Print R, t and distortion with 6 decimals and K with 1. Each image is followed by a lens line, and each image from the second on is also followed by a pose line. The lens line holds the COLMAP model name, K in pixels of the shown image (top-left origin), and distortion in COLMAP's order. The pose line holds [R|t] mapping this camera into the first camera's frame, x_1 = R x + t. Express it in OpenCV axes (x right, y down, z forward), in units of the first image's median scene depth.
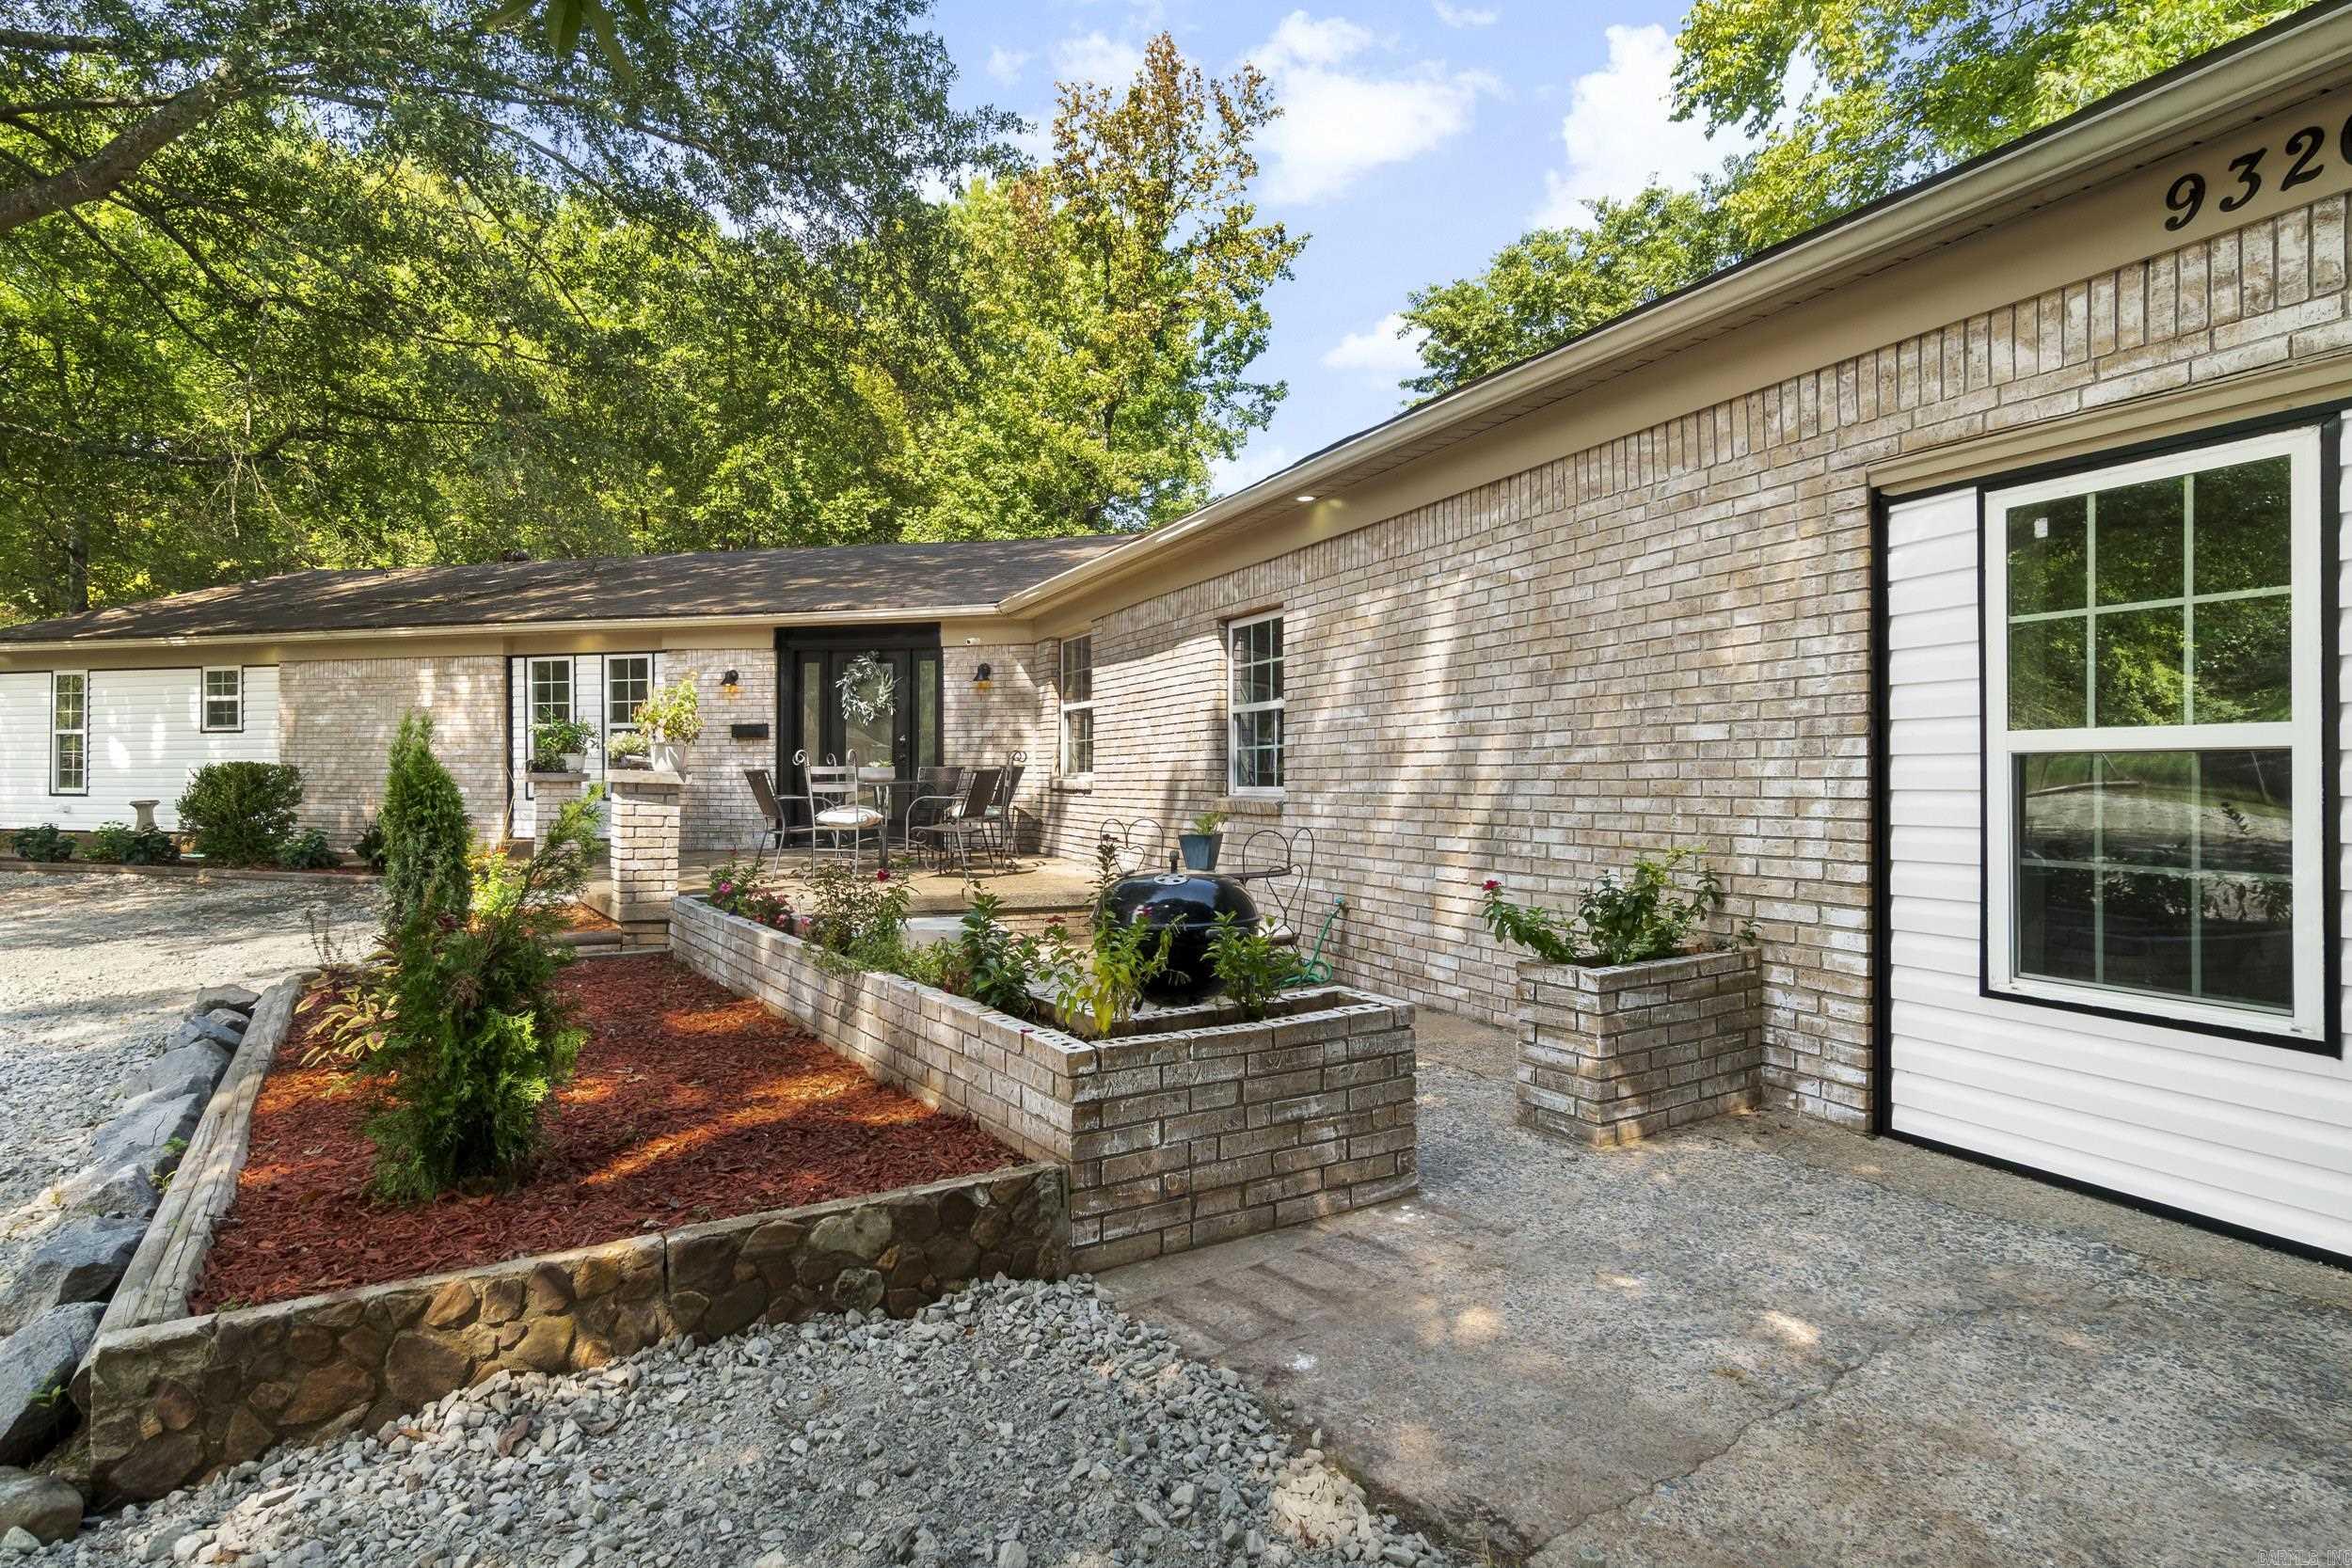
lens RADIAL K [[1164.2, 0, 1176.0], [0, 1164.2, 784.0], [0, 0, 1]] dist [-0.001846, -0.000353]
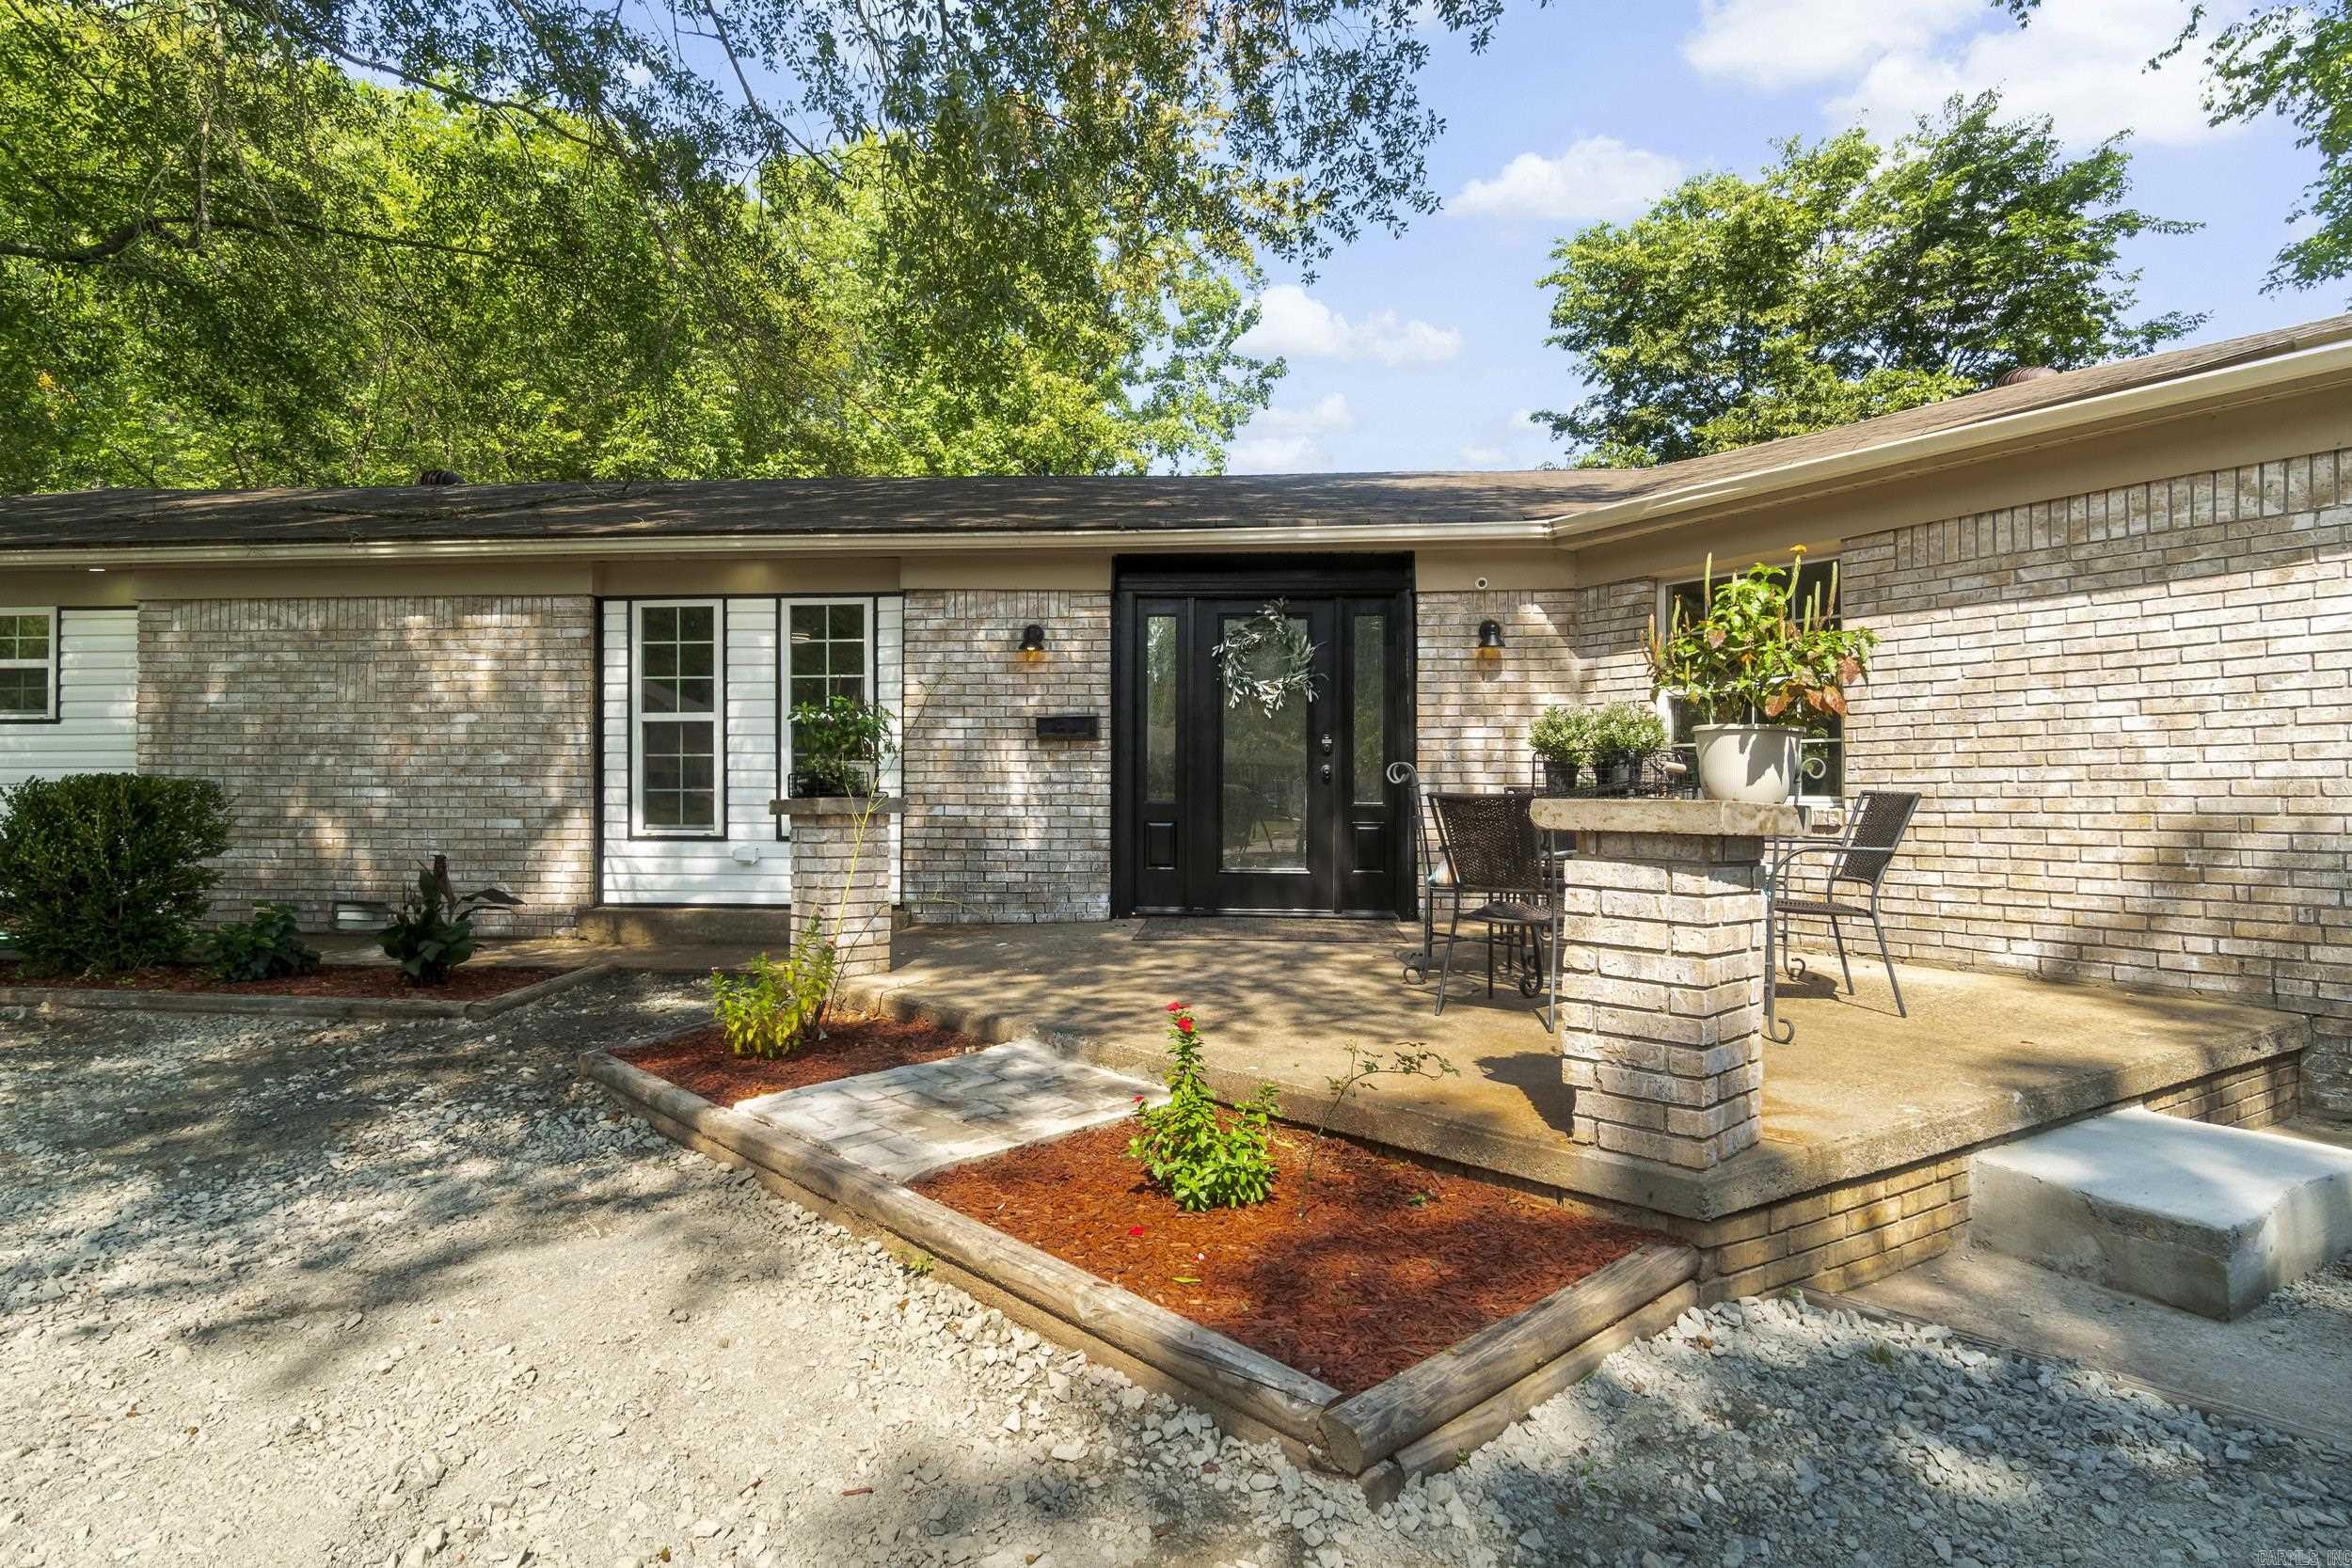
lens RADIAL K [[1164.2, 0, 1176.0], [0, 1164.2, 784.0], [0, 0, 1]] dist [-0.001846, -0.000353]
pose [[0.985610, 0.002074, 0.169023, -0.409243], [0.000666, 0.999869, -0.016156, -0.005686], [-0.169035, 0.016036, 0.985480, 0.393396]]
